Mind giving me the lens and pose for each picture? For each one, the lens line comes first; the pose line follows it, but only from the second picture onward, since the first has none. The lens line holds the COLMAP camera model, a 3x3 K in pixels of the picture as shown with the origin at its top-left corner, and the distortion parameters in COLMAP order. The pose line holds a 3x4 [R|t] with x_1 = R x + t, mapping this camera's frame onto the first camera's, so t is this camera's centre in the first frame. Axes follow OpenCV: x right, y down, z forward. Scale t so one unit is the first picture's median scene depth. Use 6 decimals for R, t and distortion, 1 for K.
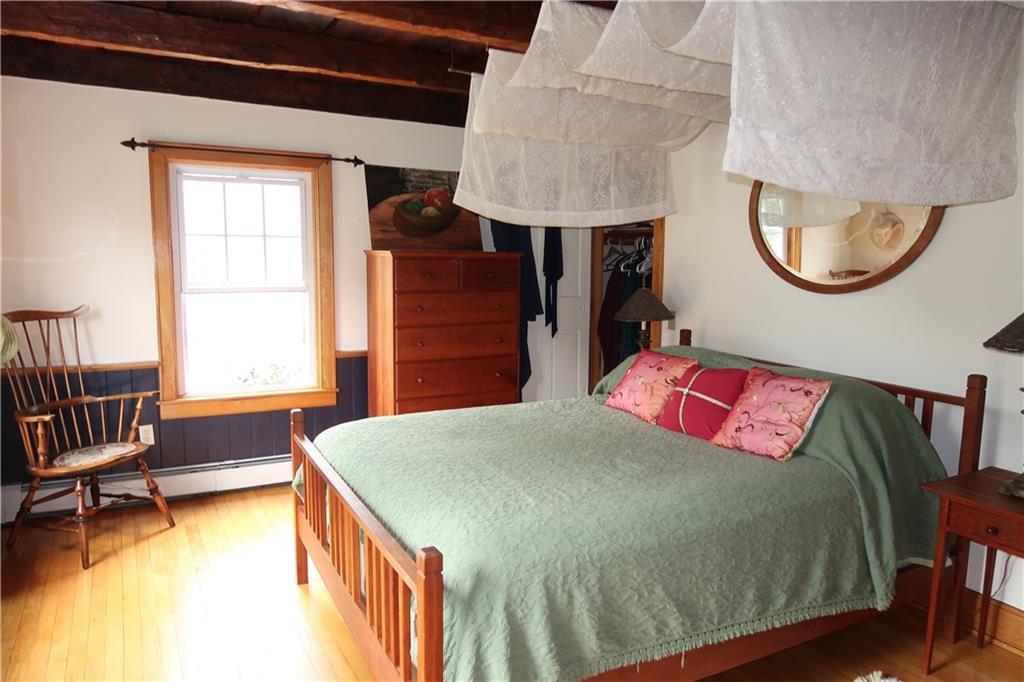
lens RADIAL K [[711.9, 0, 512.0], [0, 711.9, 341.0], [0, 0, 1]] dist [-0.003022, 0.000024]
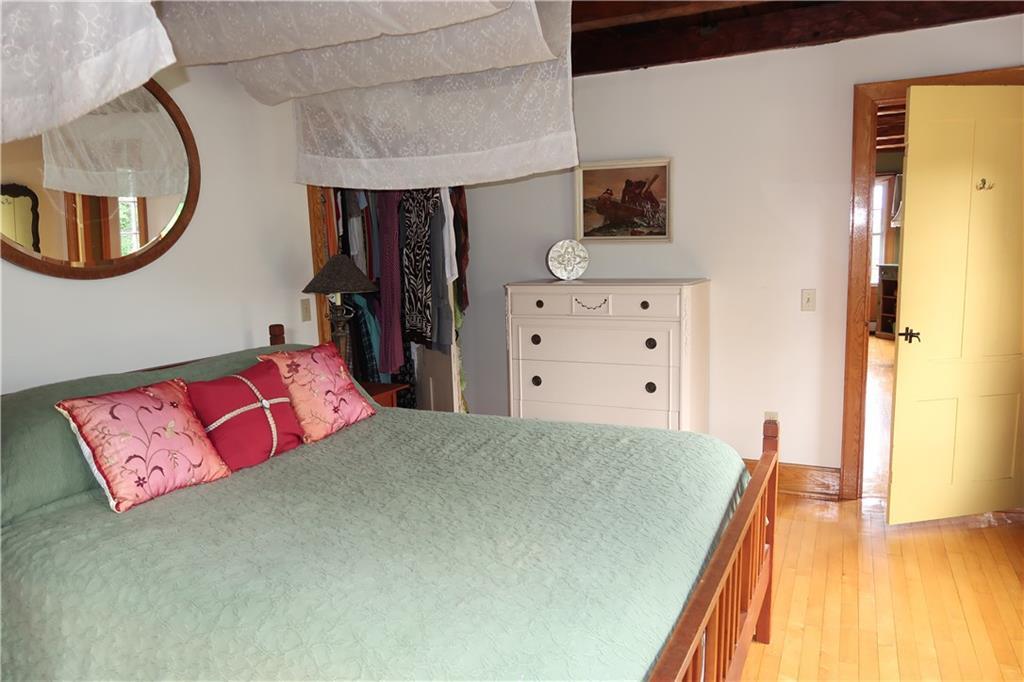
lens RADIAL K [[711.9, 0, 512.0], [0, 711.9, 341.0], [0, 0, 1]] dist [-0.003022, 0.000024]
pose [[-0.600313, -0.108950, 0.792309, -0.542572], [0.123976, 0.966025, 0.226771, -0.144155], [-0.790098, 0.234361, -0.566410, 1.240079]]
